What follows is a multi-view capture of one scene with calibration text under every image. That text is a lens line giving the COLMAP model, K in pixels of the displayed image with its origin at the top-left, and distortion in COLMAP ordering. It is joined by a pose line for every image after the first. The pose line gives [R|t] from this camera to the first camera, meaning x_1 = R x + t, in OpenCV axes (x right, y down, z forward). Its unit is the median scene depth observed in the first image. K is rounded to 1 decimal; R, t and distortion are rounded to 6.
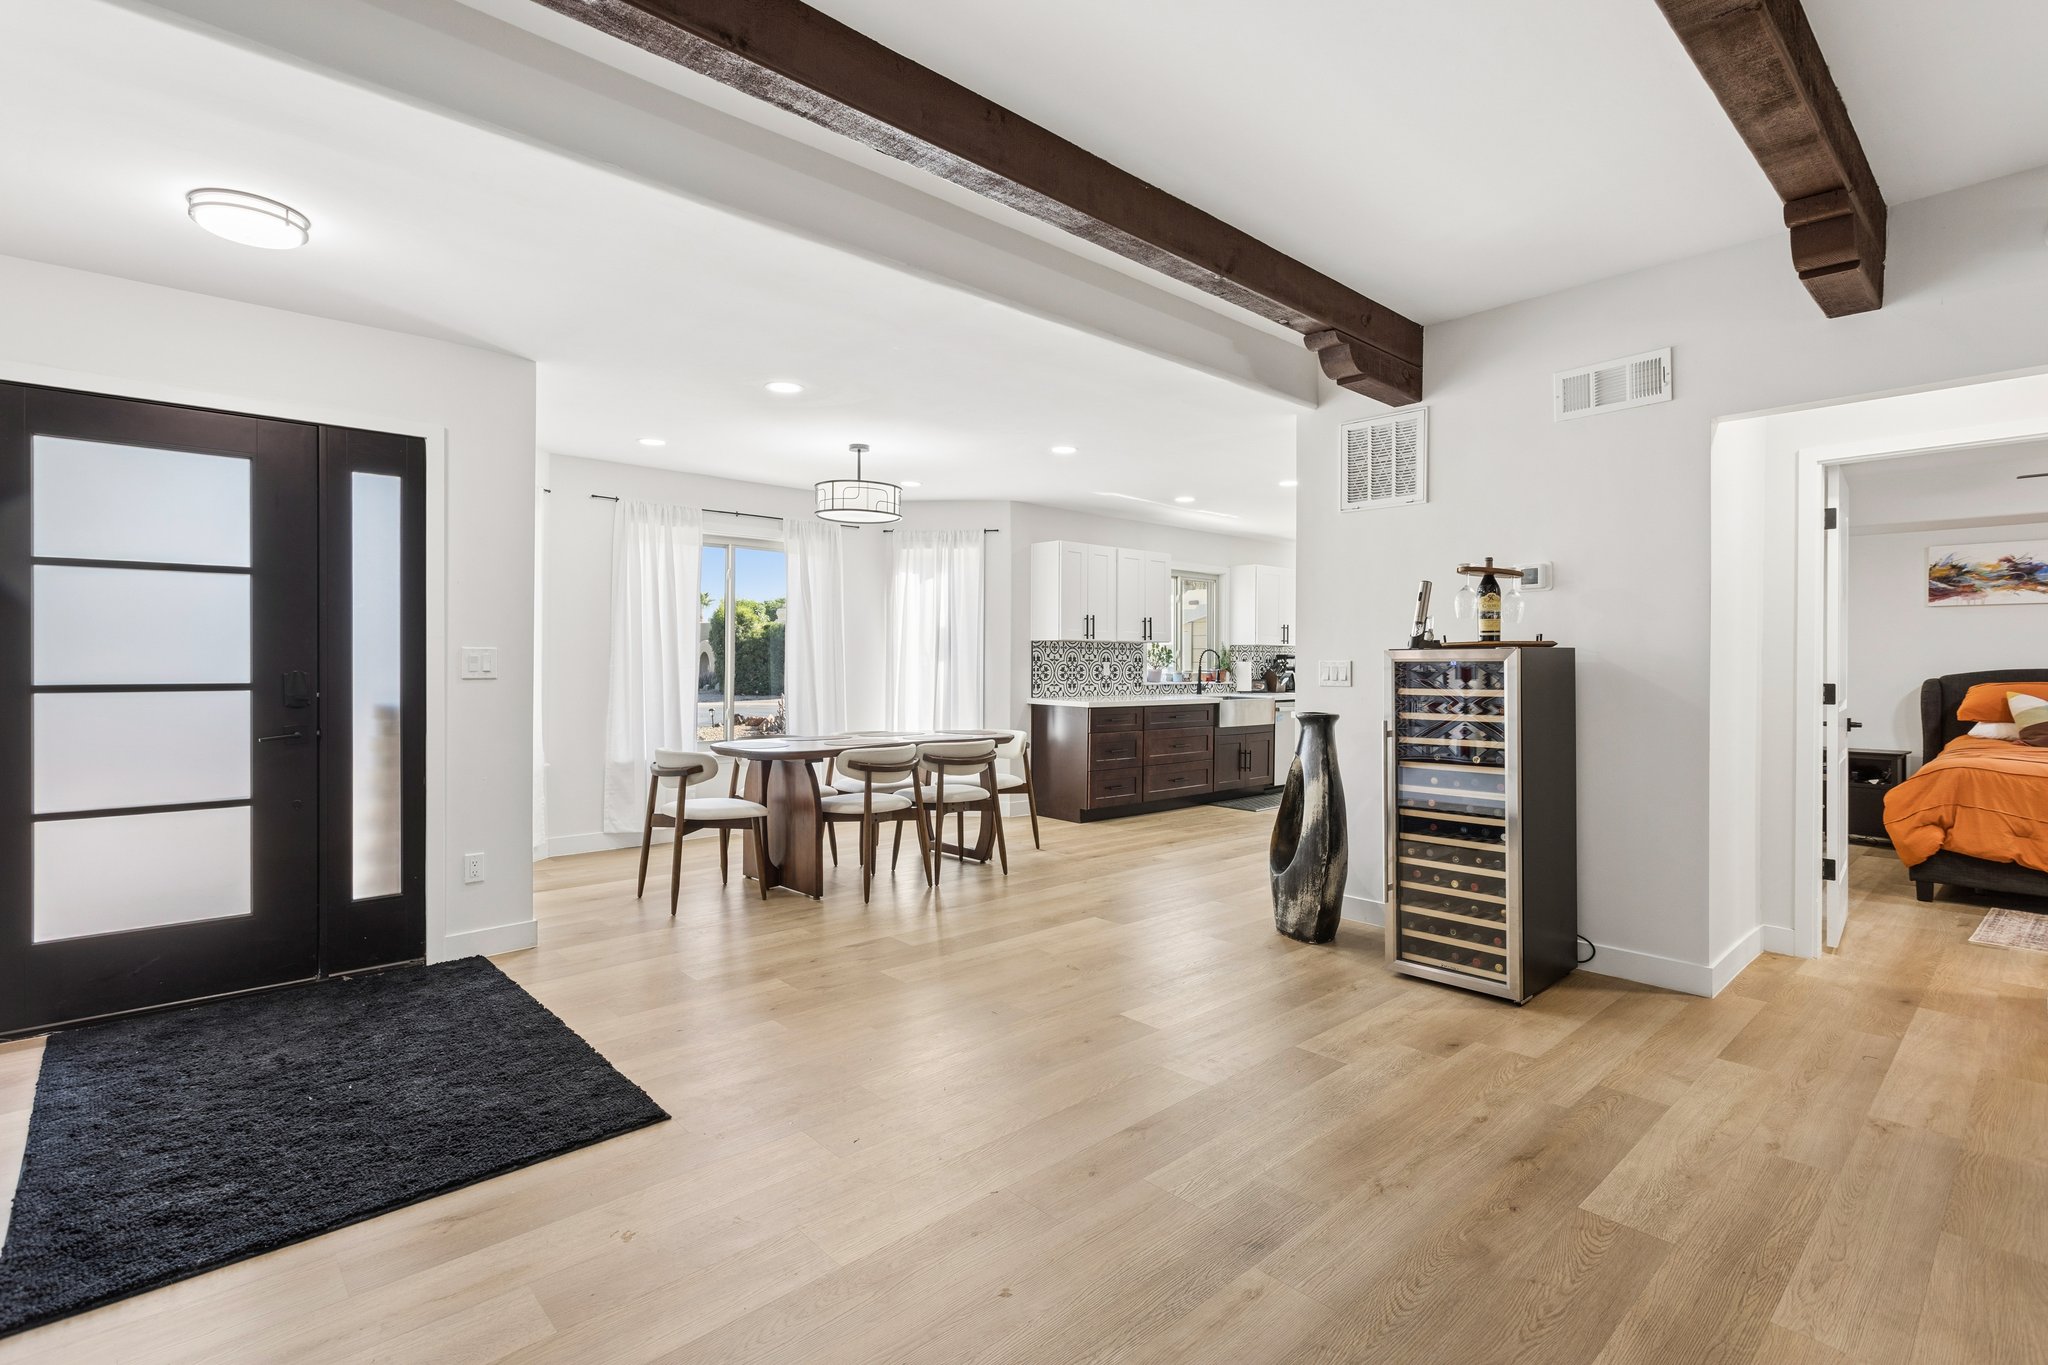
lens RADIAL K [[964.6, 0, 1017.8], [0, 964.6, 663.6], [0, 0, 1]] dist [0.000422, 0.001129]
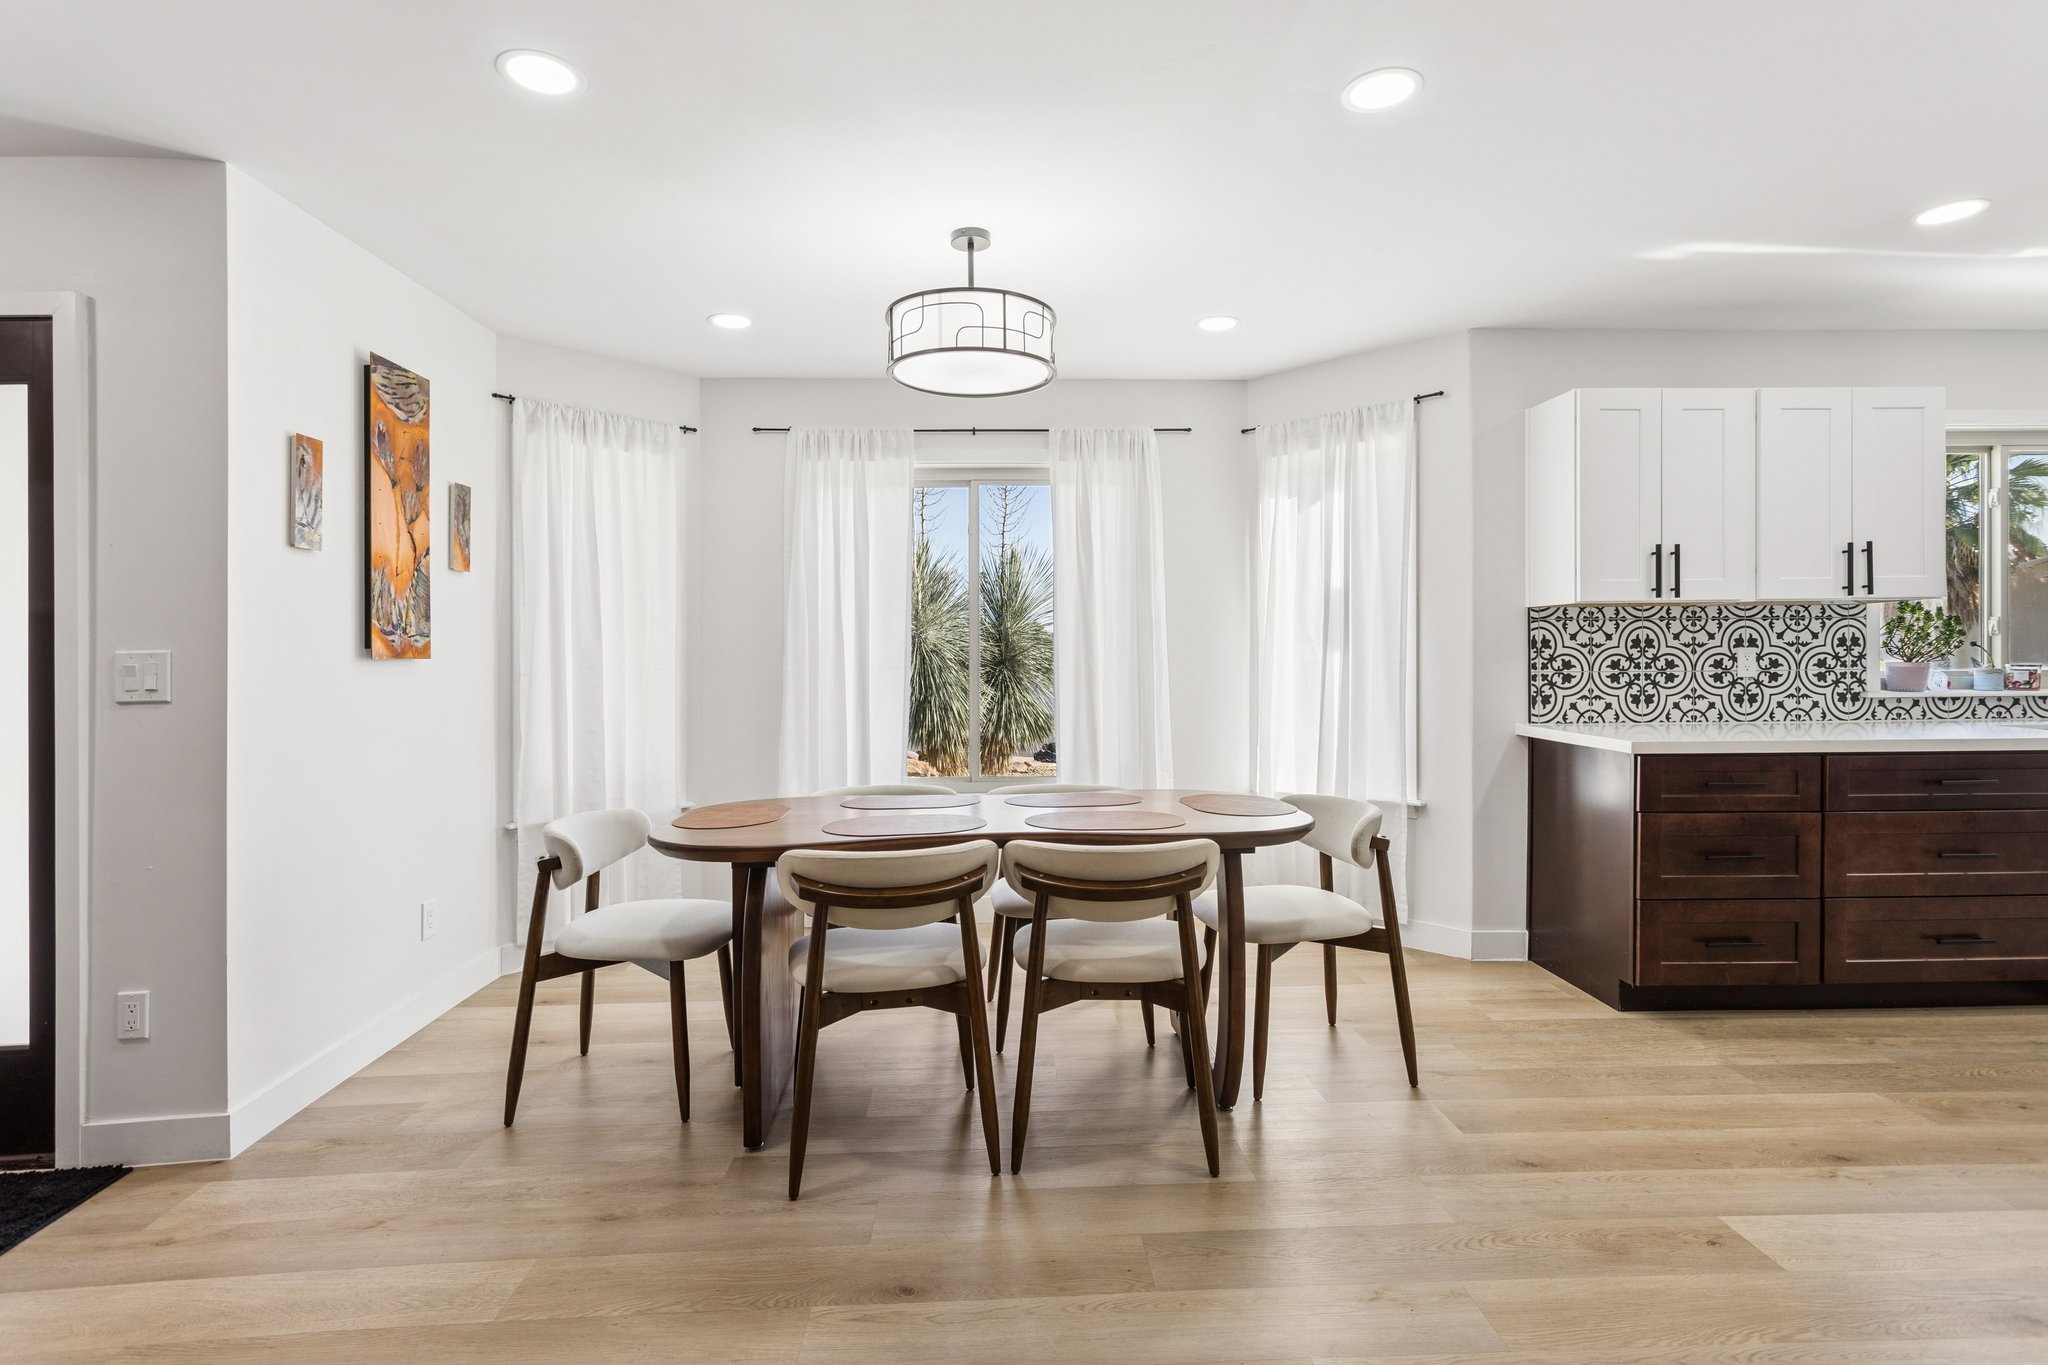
lens RADIAL K [[964.6, 0, 1021.1], [0, 964.6, 671.1], [0, 0, 1]] dist [0.000422, 0.001129]
pose [[0.763214, -0.001217, -0.646144, 0.161502], [0.013804, 0.999801, 0.014421, -0.002580], [0.645998, -0.019926, 0.763079, 0.548637]]
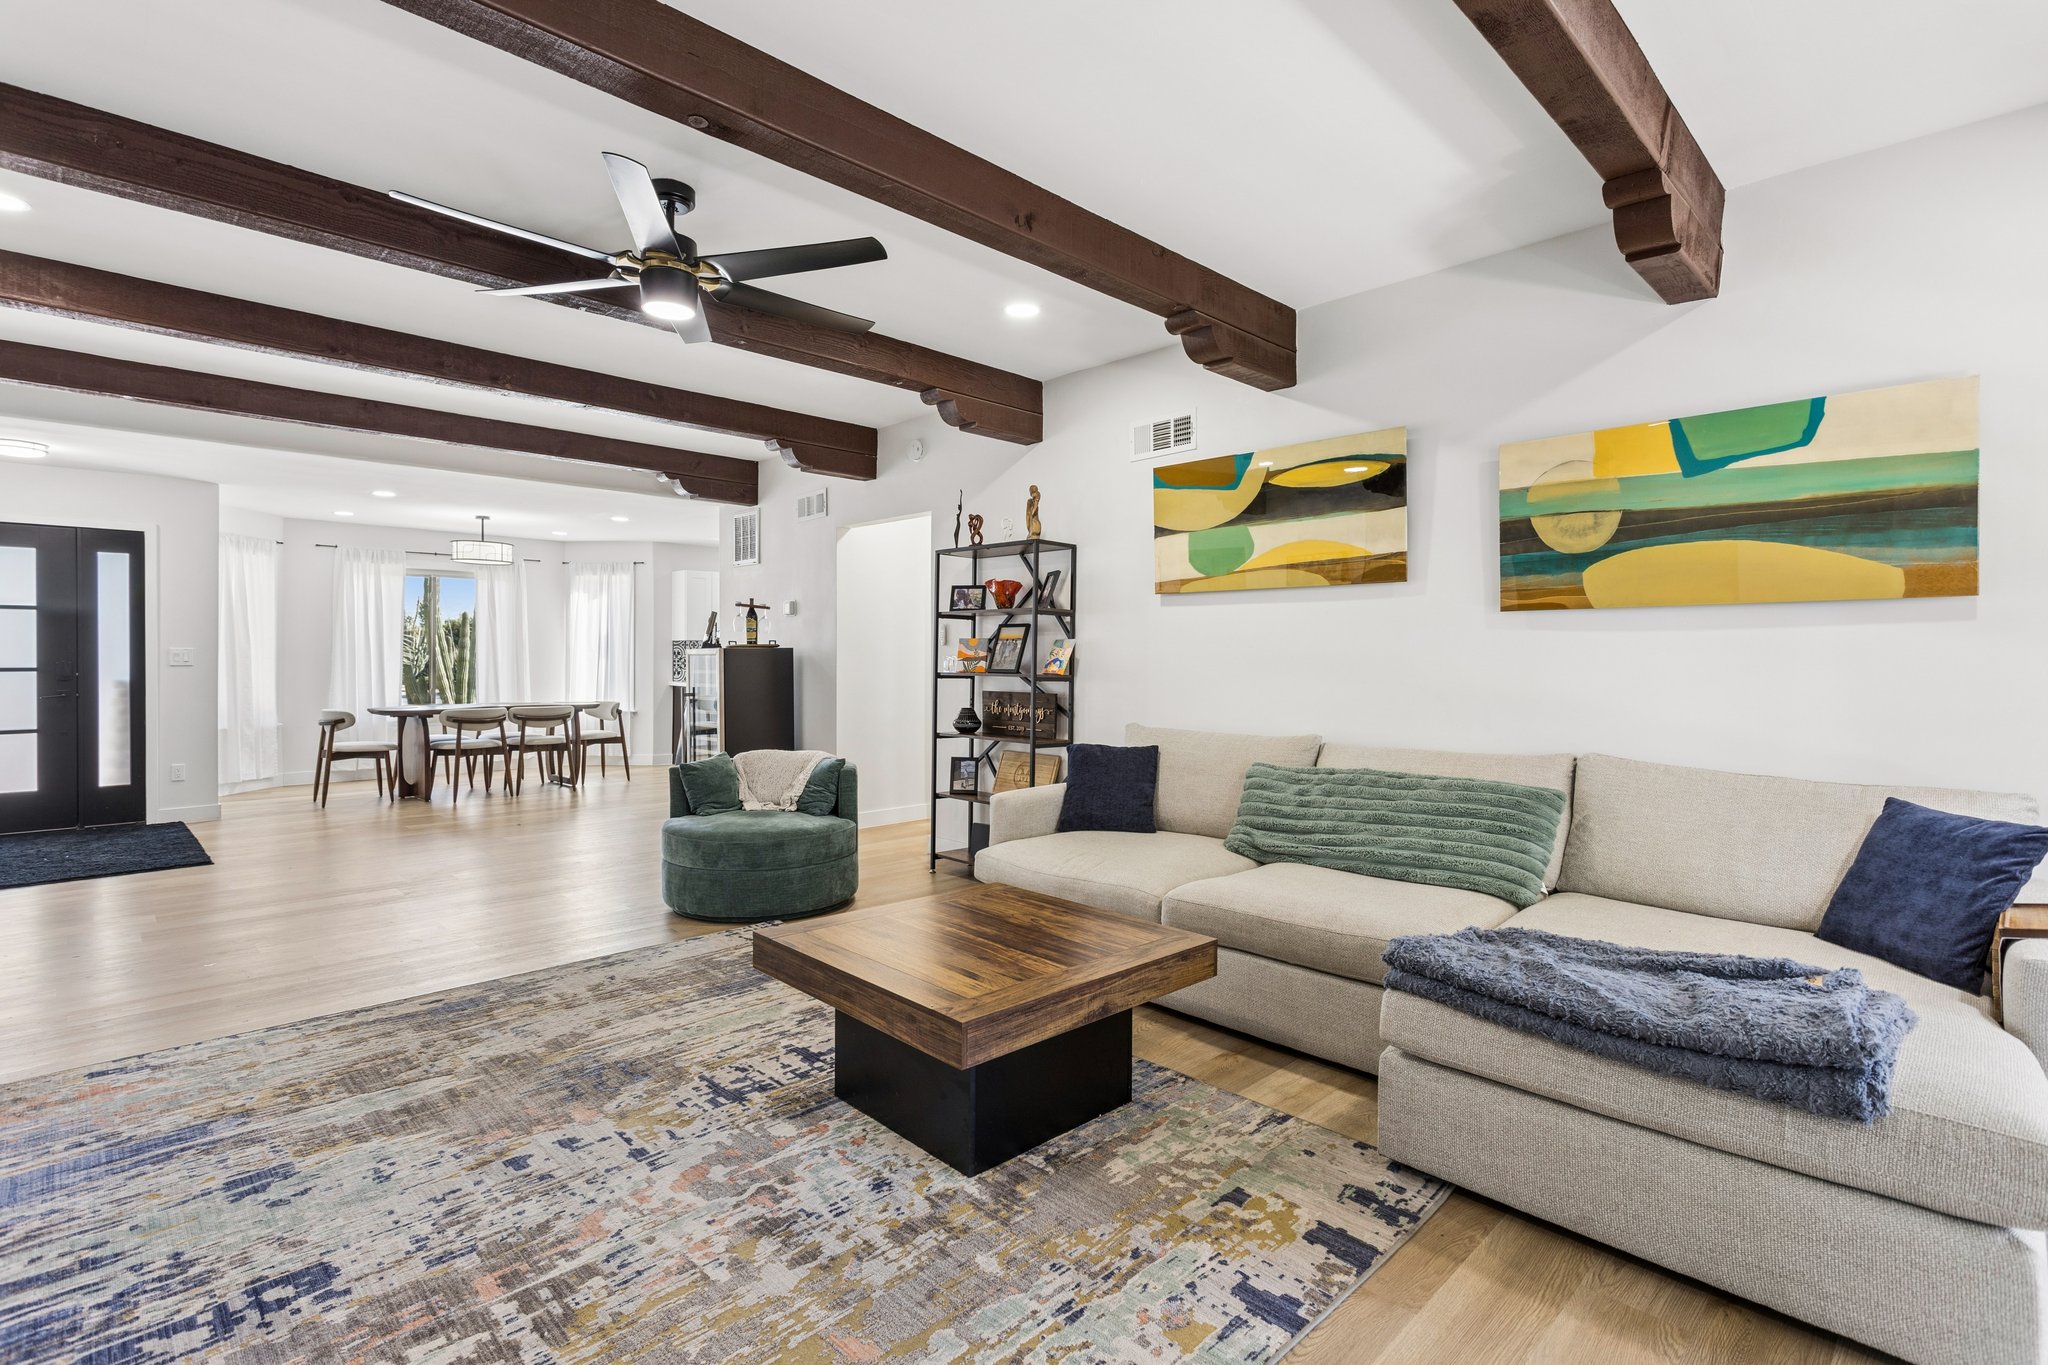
lens RADIAL K [[964.6, 0, 1017.9], [0, 964.6, 661.7], [0, 0, 1]] dist [0.000422, 0.001129]
pose [[0.999410, -0.001608, 0.034316, 0.560751], [0.001406, 0.999981, 0.005919, -0.000504], [-0.034325, -0.005867, 0.999394, -0.503956]]
